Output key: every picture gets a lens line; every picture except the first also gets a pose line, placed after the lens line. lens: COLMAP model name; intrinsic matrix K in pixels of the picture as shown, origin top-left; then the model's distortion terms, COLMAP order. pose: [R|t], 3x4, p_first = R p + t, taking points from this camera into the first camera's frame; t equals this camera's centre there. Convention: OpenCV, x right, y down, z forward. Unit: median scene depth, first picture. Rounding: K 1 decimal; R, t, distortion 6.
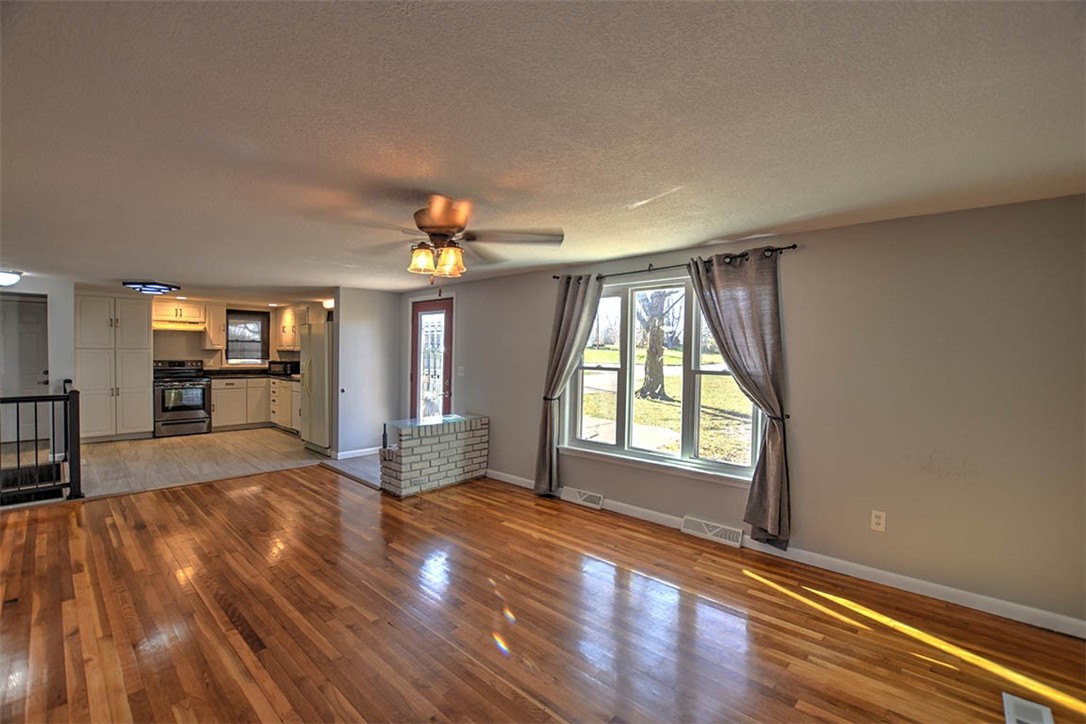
lens RADIAL K [[475.4, 0, 548.2], [0, 475.4, 358.5], [0, 0, 1]] dist [-0.030248, -0.000300]
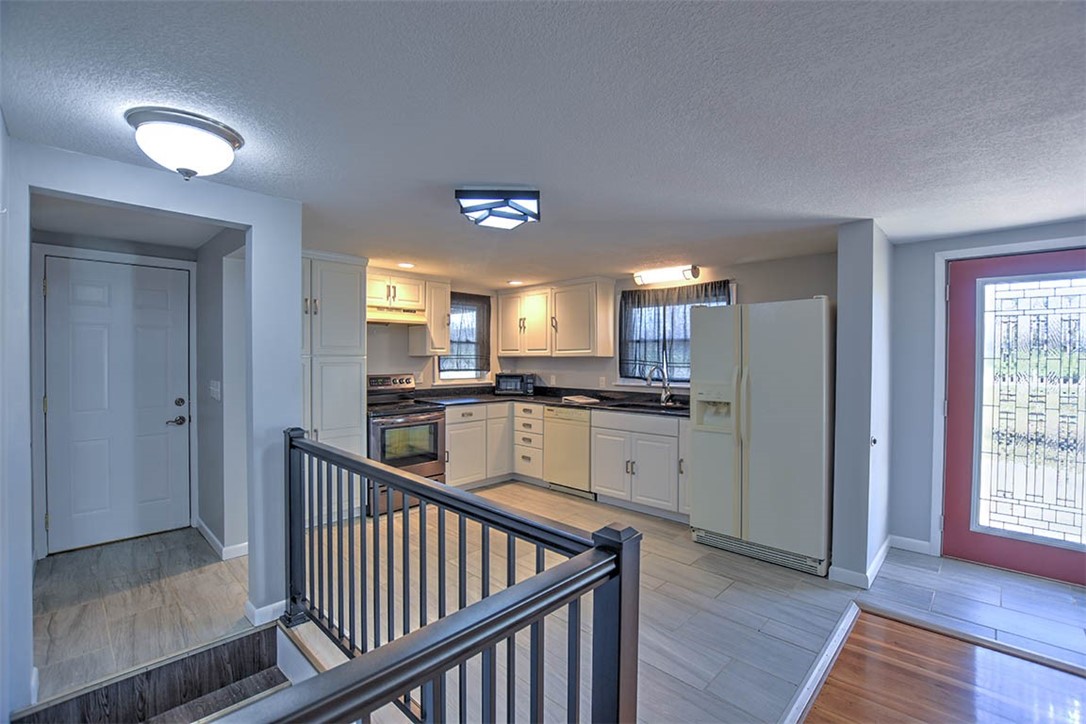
lens RADIAL K [[475.4, 0, 542.9], [0, 475.4, 361.0], [0, 0, 1]] dist [-0.030248, -0.000300]
pose [[0.999640, -0.005088, -0.026335, -0.561443], [0.004966, 0.999977, -0.004708, -0.009402], [0.026359, 0.004576, 0.999642, 0.398526]]
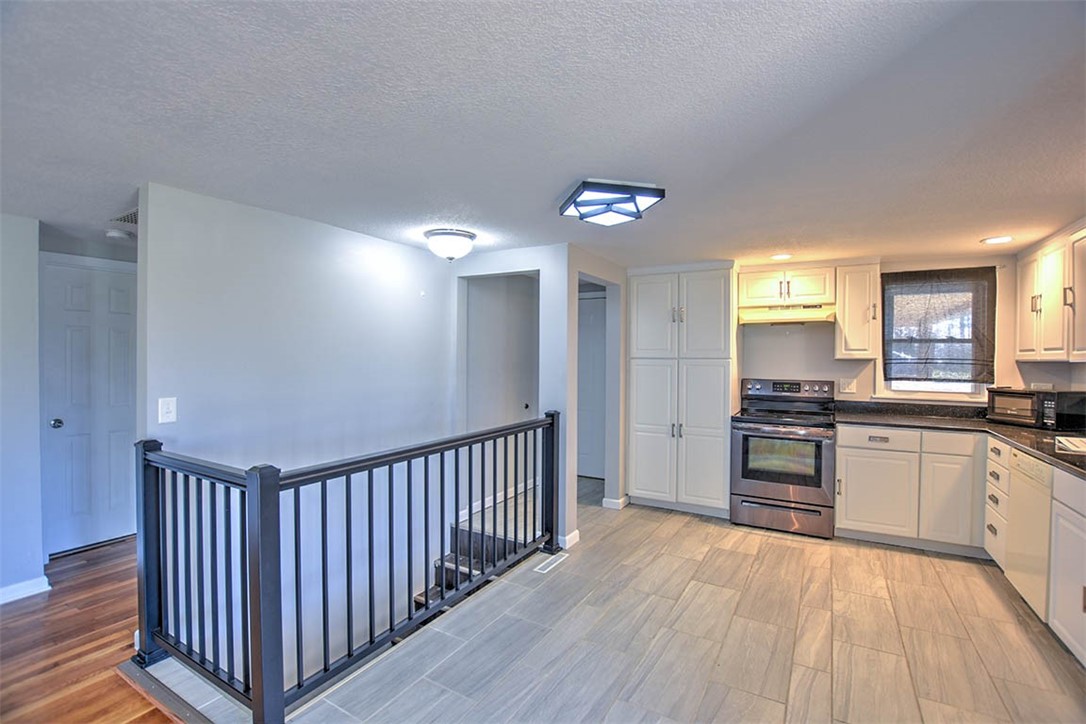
lens RADIAL K [[475.4, 0, 552.8], [0, 475.4, 362.6], [0, 0, 1]] dist [-0.030248, -0.000300]
pose [[0.218767, 0.000924, -0.975777, -0.319810], [-0.017226, 0.999847, -0.002915, -0.009515], [0.975625, 0.017446, 0.218750, 0.603270]]
